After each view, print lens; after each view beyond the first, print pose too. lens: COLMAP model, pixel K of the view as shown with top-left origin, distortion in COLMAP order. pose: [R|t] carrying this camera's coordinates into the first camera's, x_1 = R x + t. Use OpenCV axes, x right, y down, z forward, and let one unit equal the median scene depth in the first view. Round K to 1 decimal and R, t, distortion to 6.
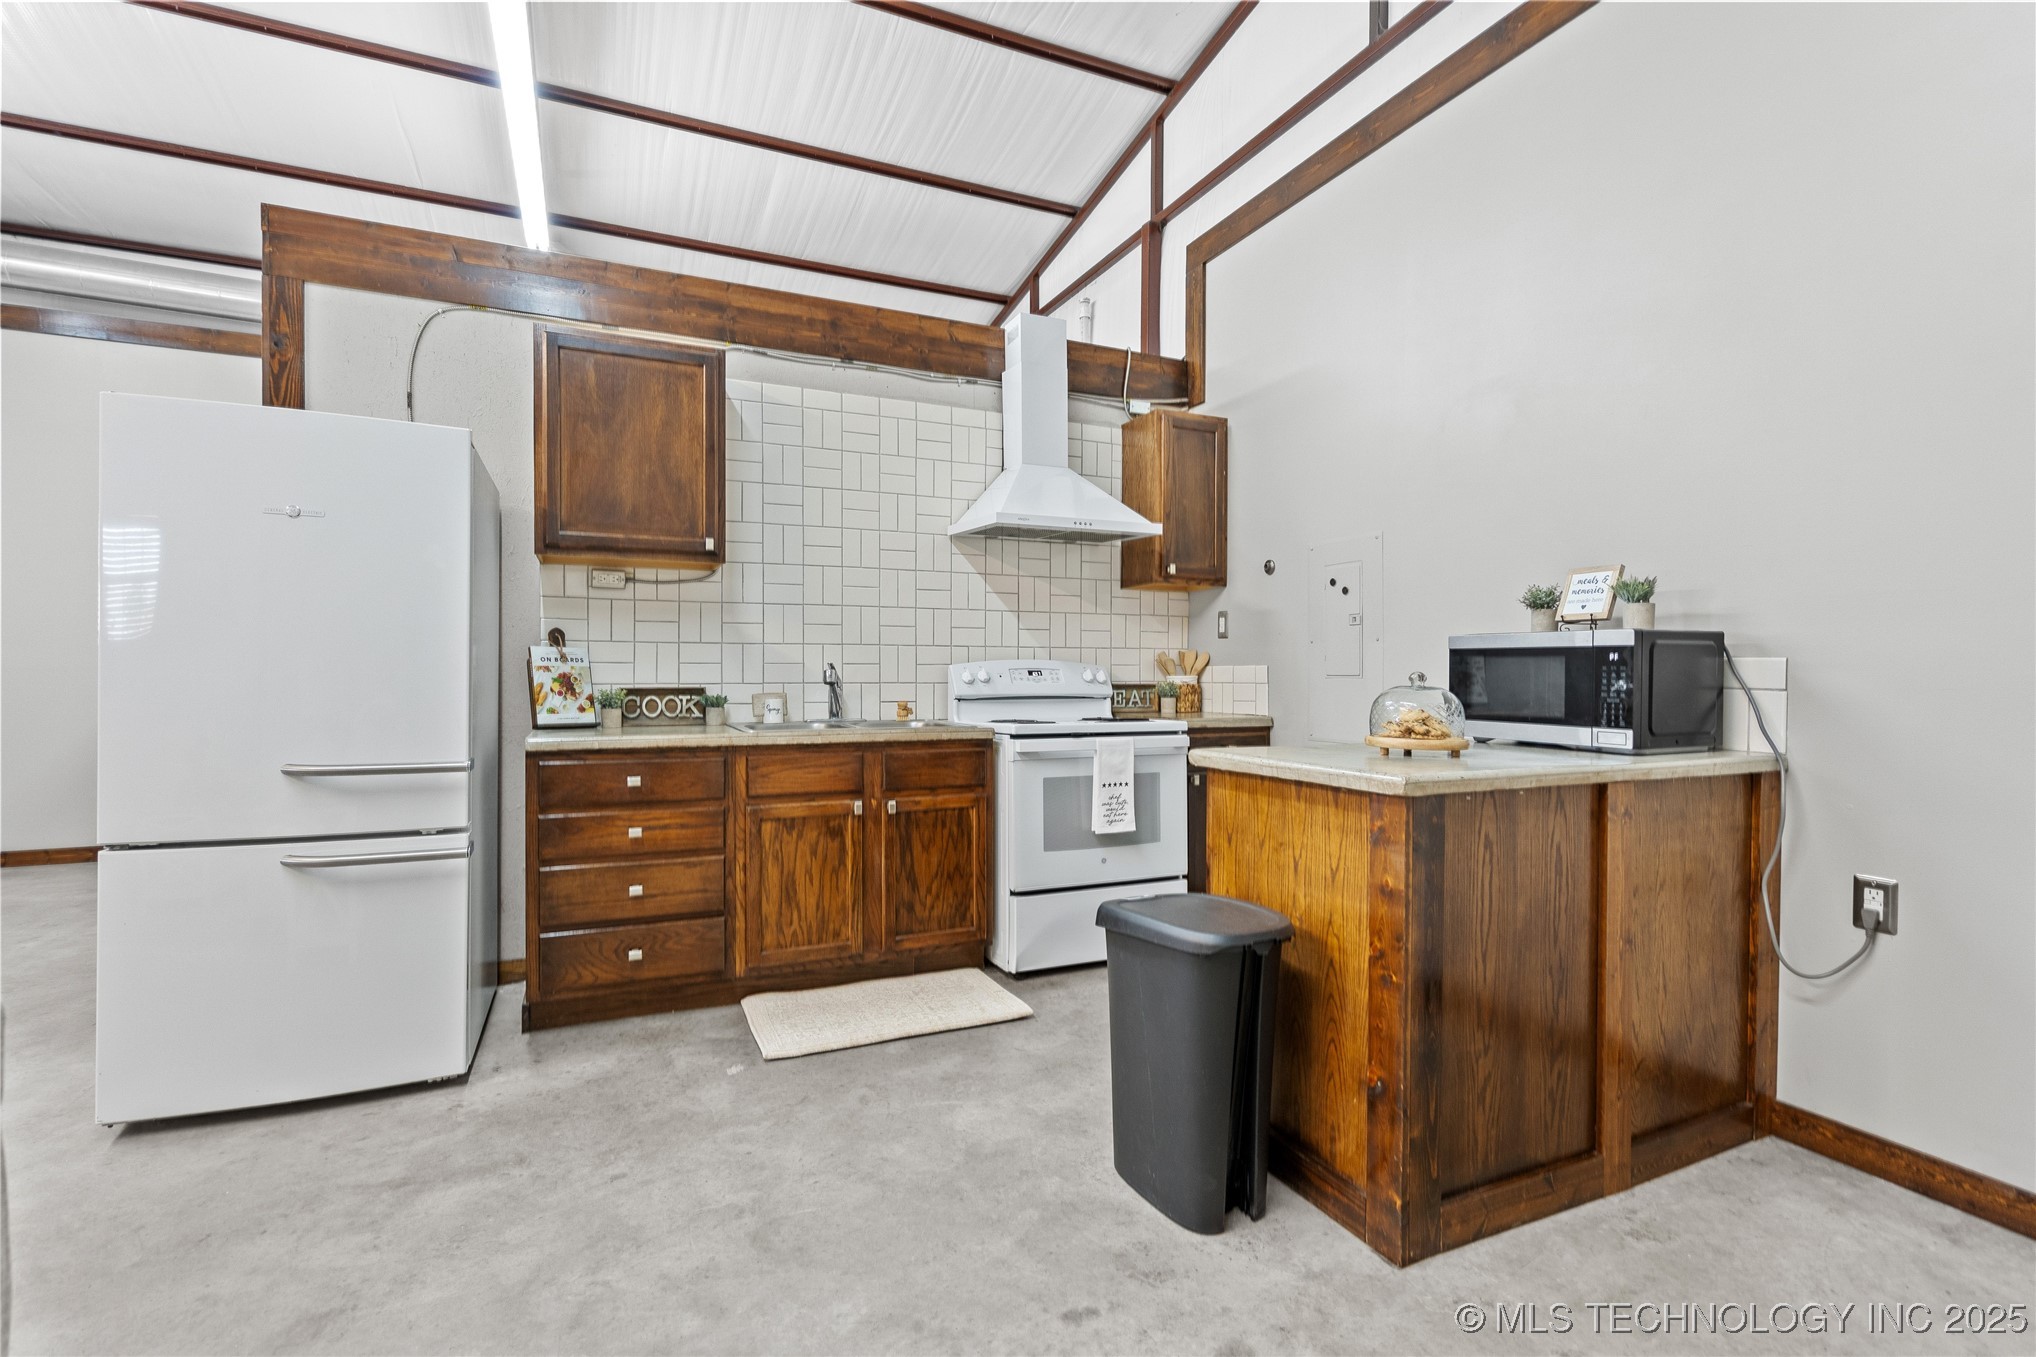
lens RADIAL K [[943.2, 0, 1014.6], [0, 943.2, 672.8], [0, 0, 1]] dist [0.002455, 0.001676]
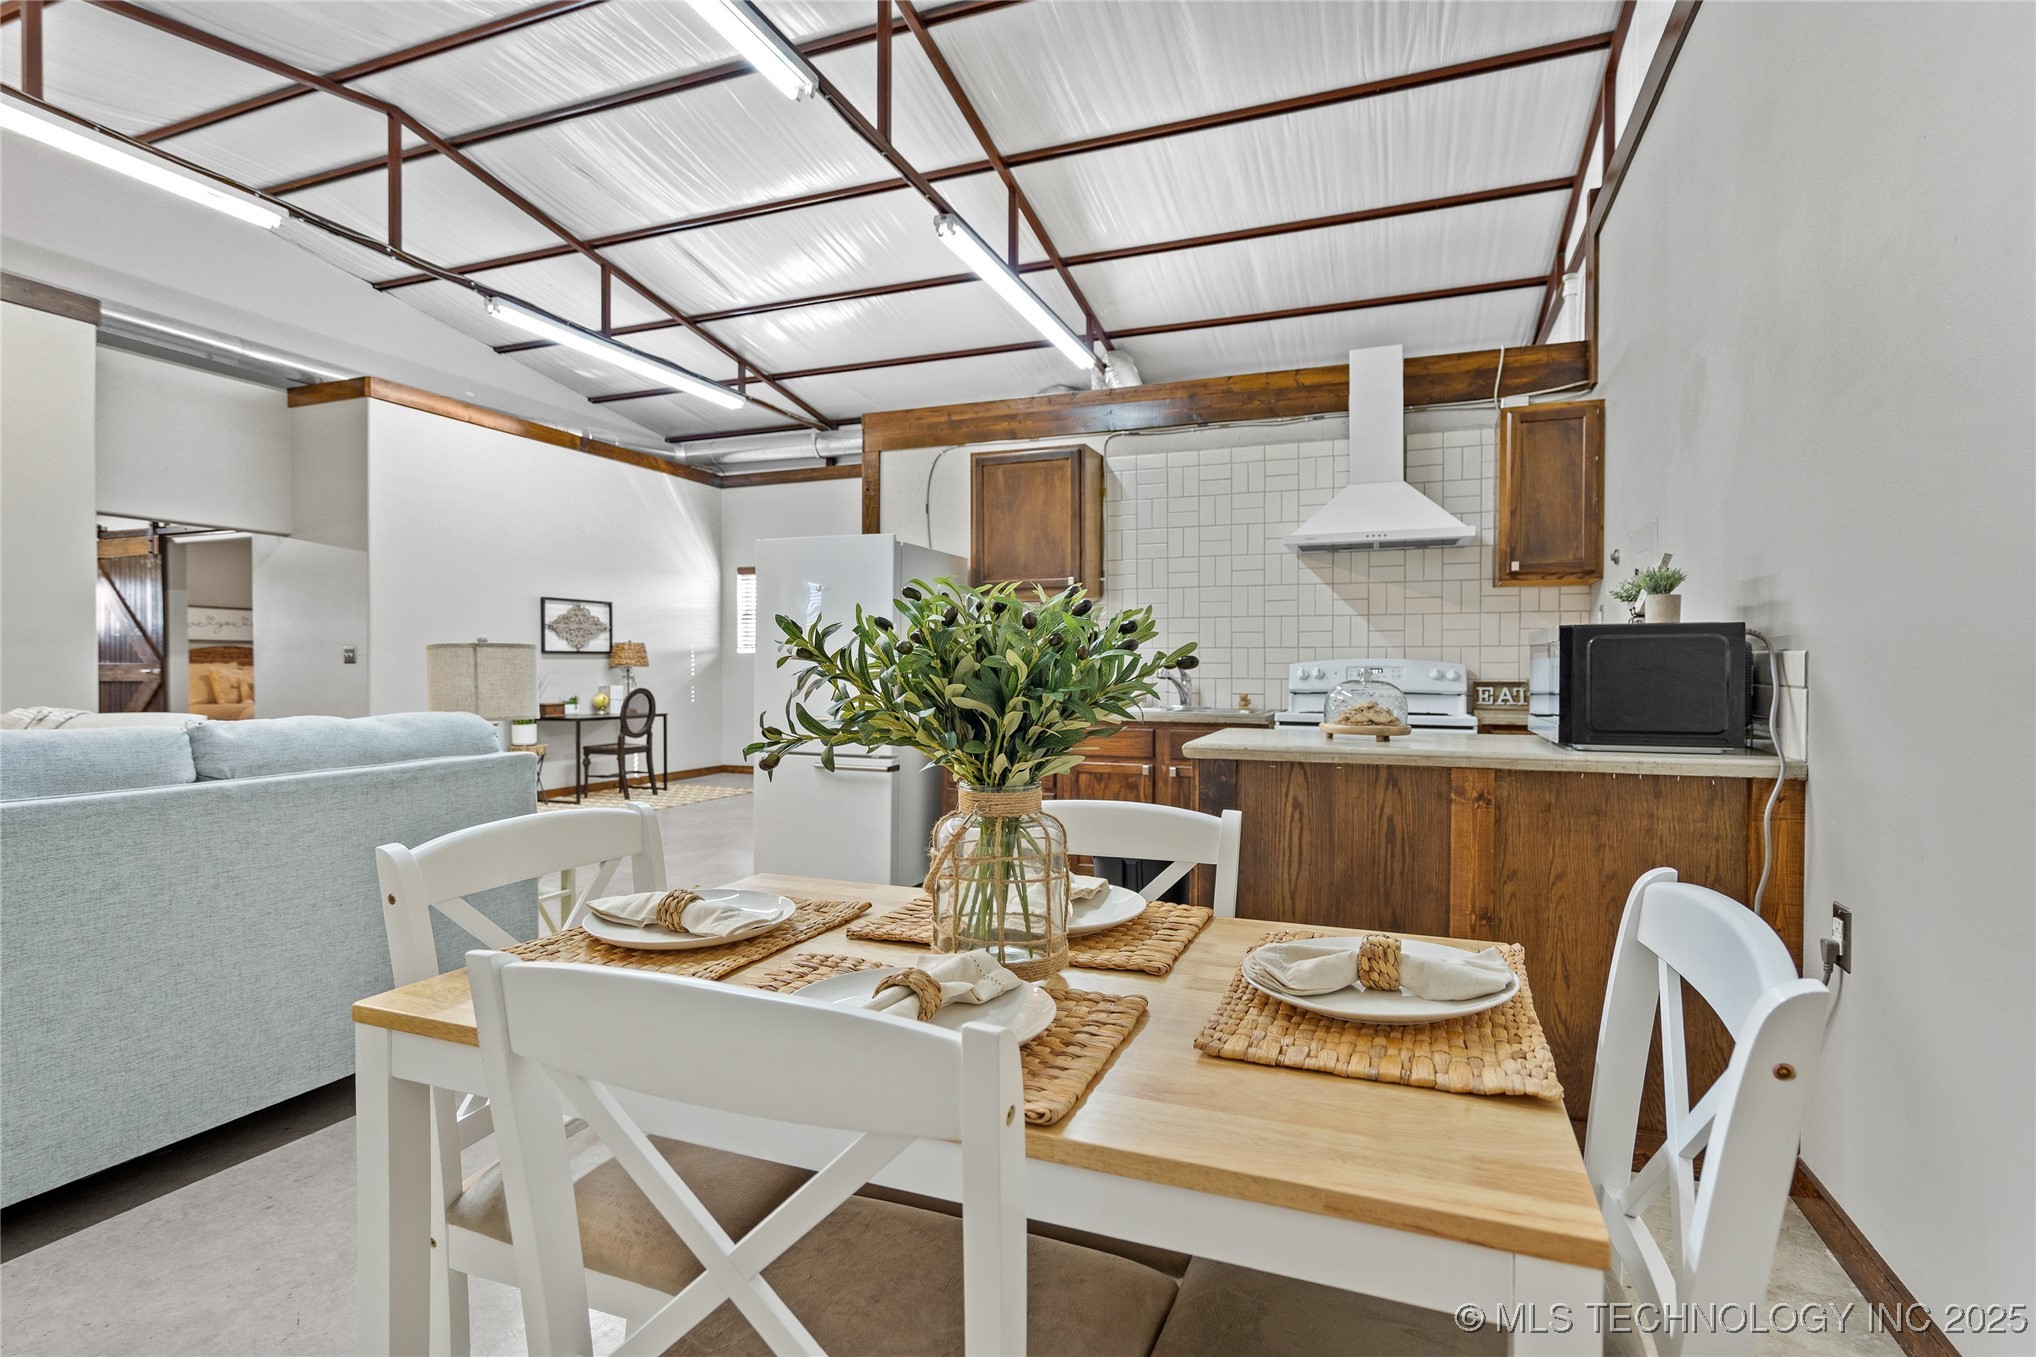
lens RADIAL K [[963.9, 0, 1072.0], [0, 963.9, 679.5], [0, 0, 1]] dist [-0.018484, 0.000134]
pose [[0.728533, 0.006155, -0.684983, 0.619854], [-0.001210, 0.999970, 0.007699, 0.002821], [0.685009, -0.004780, 0.728518, -0.071340]]
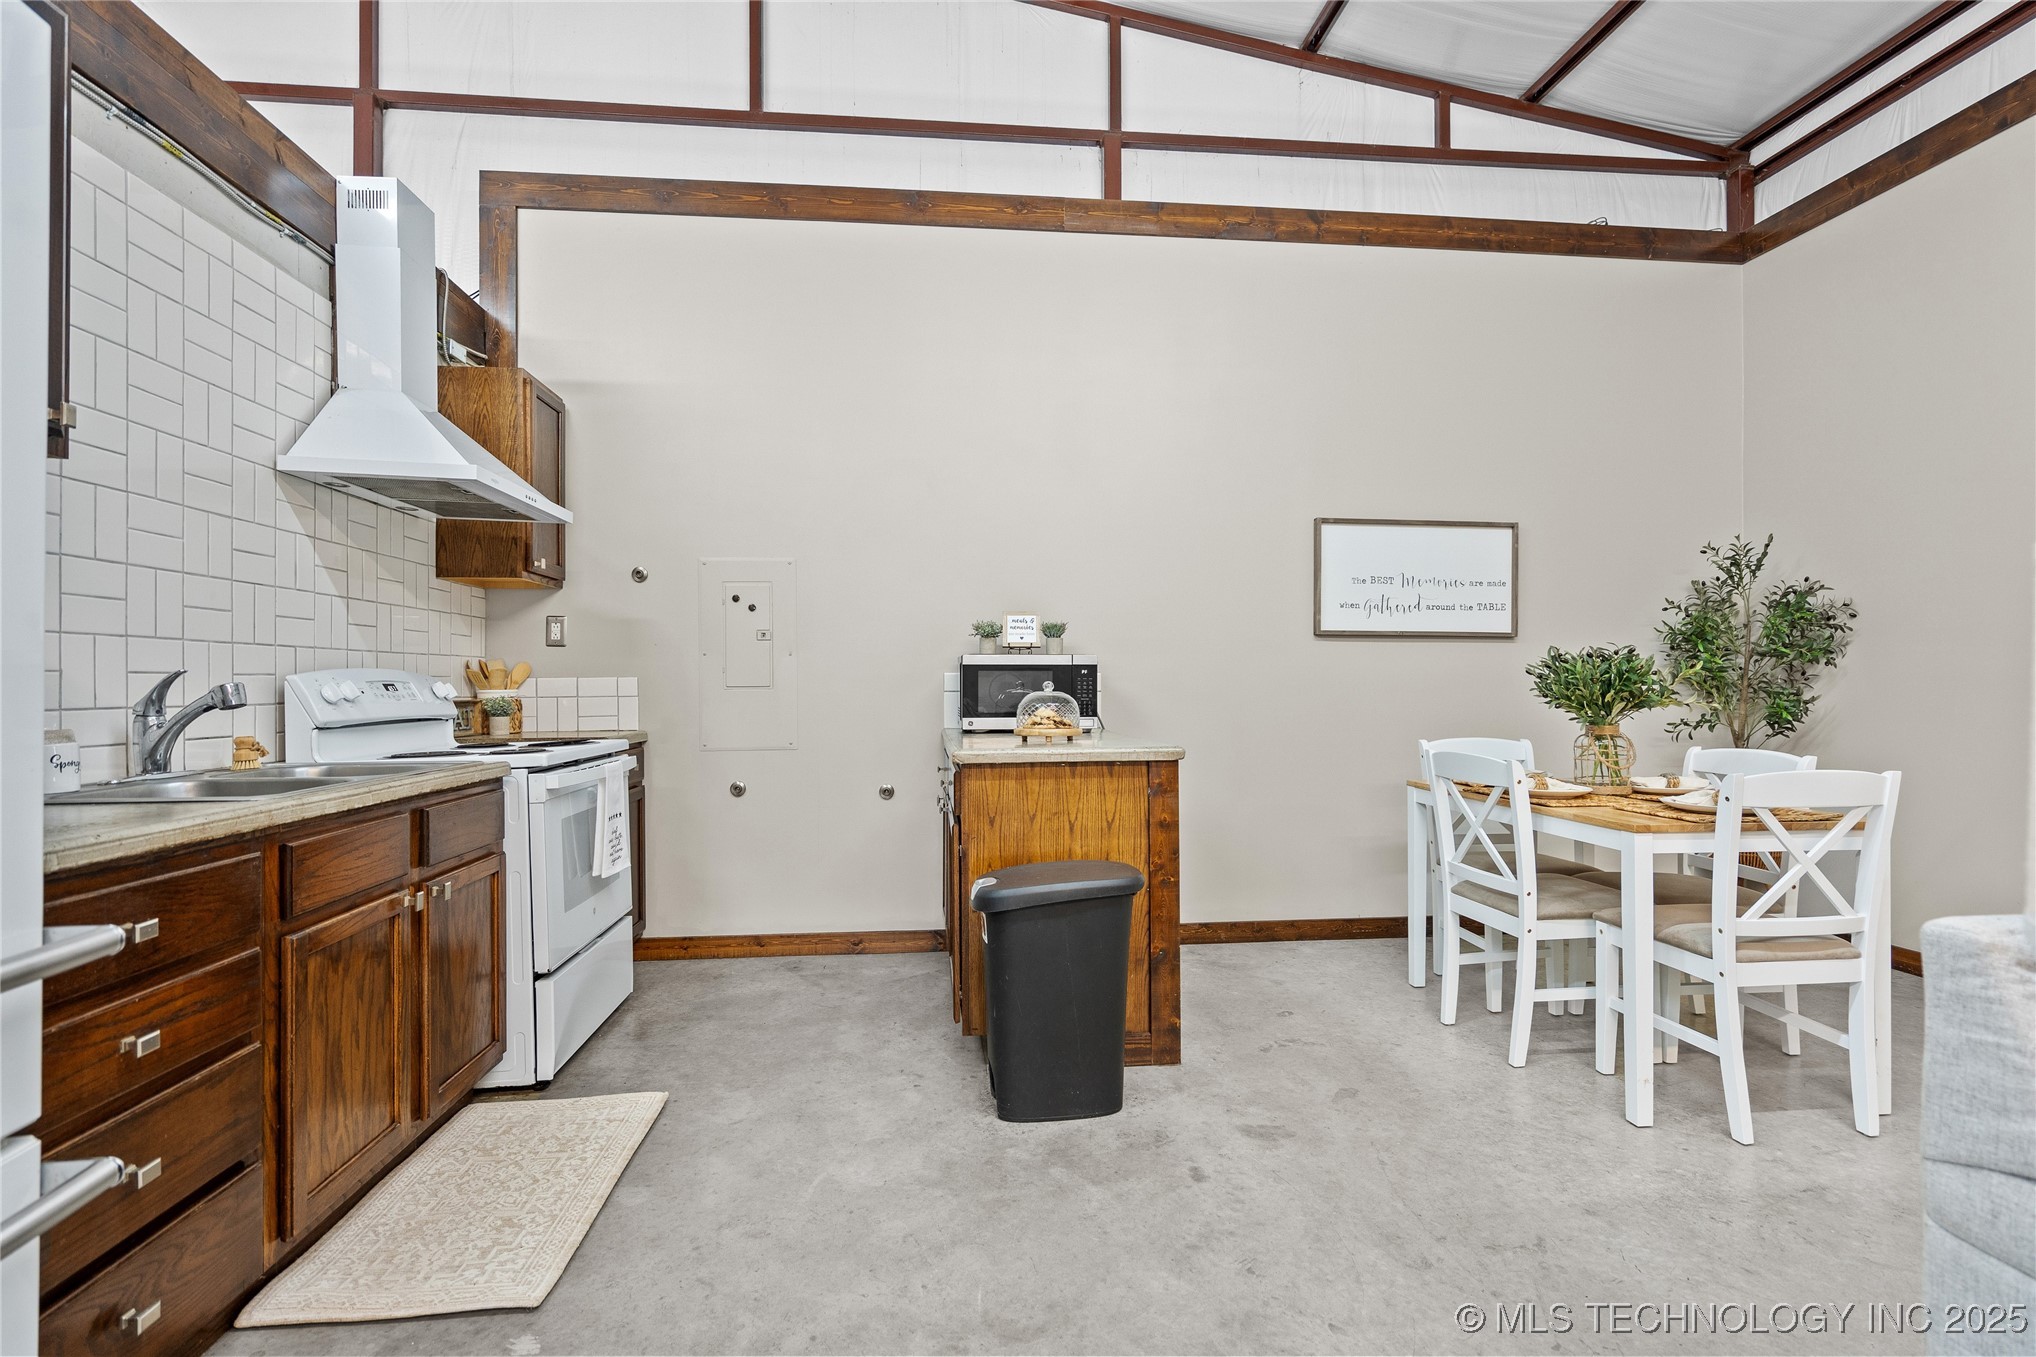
lens RADIAL K [[936.6, 0, 1013.4], [0, 936.6, 678.2], [0, 0, 1]] dist [0.001140, 0.000342]
pose [[0.317947, 0.000992, 0.948108, -0.574786], [0.007497, 0.999966, -0.003560, -0.000859], [-0.948079, 0.008240, 0.317928, 0.382980]]
